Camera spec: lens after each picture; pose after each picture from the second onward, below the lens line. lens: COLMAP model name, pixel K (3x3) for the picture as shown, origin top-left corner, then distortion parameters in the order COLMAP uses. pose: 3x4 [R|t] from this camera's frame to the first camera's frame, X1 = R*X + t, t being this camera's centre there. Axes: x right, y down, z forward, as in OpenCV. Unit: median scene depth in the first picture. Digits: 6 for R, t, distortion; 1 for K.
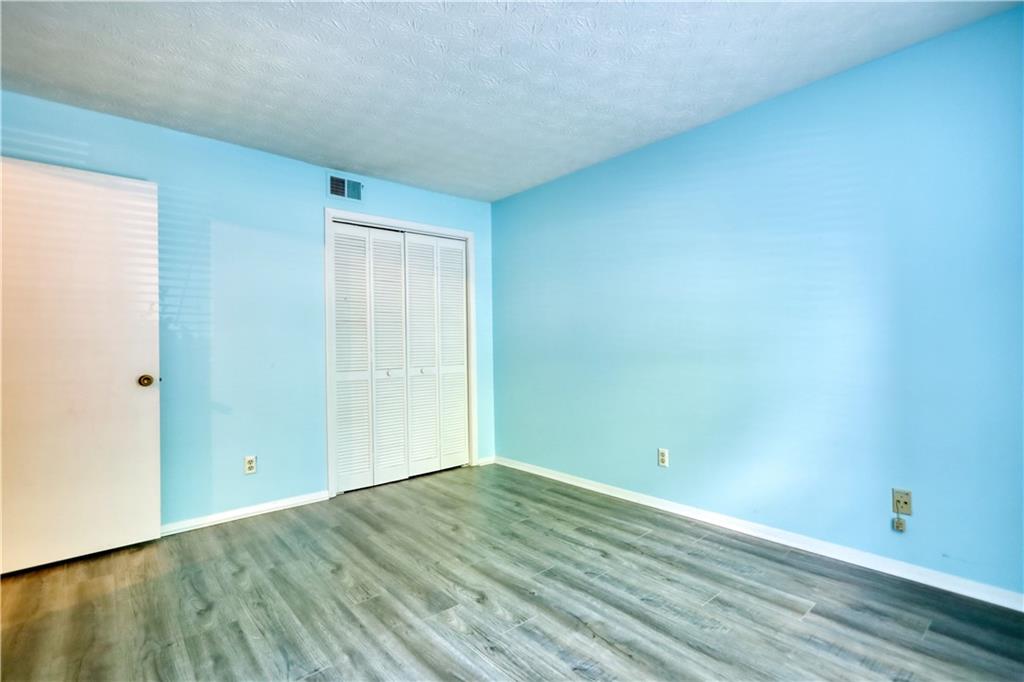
lens RADIAL K [[463.8, 0, 501.0], [0, 463.8, 342.8], [0, 0, 1]] dist [0.002325, 0.000494]
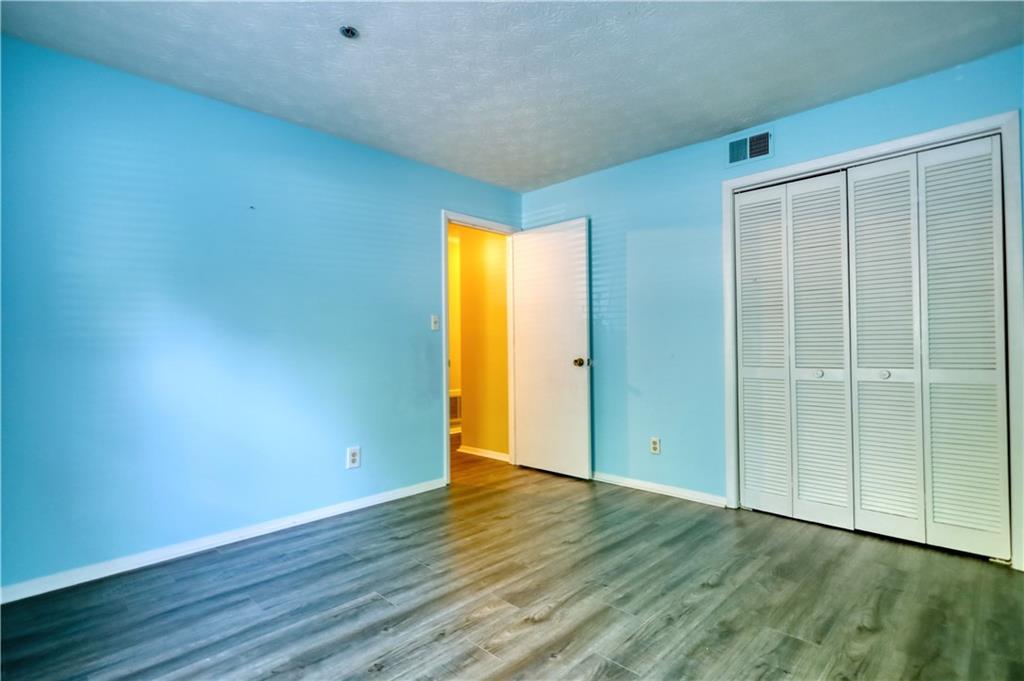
lens RADIAL K [[507.9, 0, 552.4], [0, 507.9, 337.8], [0, 0, 1]] dist [0.003145, 0.000366]
pose [[0.132506, -0.005064, -0.991169, 0.729502], [0.011047, 0.999932, -0.003632, 0.012920], [0.991121, -0.010468, 0.132553, 0.719676]]
